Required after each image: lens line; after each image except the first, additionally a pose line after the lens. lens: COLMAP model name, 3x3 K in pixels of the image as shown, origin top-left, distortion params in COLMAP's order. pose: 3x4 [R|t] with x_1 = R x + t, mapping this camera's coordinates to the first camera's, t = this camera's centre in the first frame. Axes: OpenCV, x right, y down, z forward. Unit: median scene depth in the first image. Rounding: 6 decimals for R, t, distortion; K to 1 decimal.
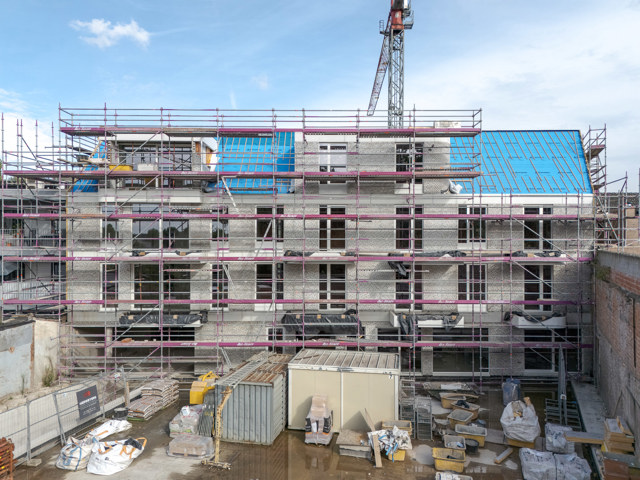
lens RADIAL K [[490.8, 0, 320.0], [0, 490.8, 240.0], [0, 0, 1]] dist [-0.049864, 0.000014]
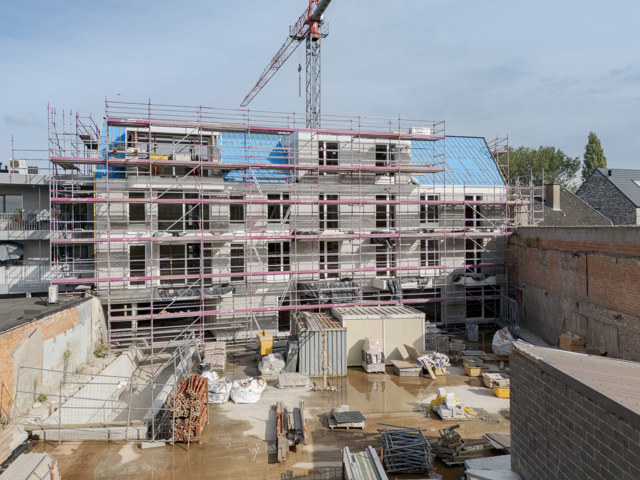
lens RADIAL K [[462.7, 0, 320.0], [0, 462.7, 240.0], [0, 0, 1]] dist [-0.037364, -0.000509]
pose [[0.957806, -0.020278, 0.286698, -0.327635], [0.010953, 0.999359, 0.034092, 0.007063], [-0.287205, -0.029513, 0.957414, -0.102063]]
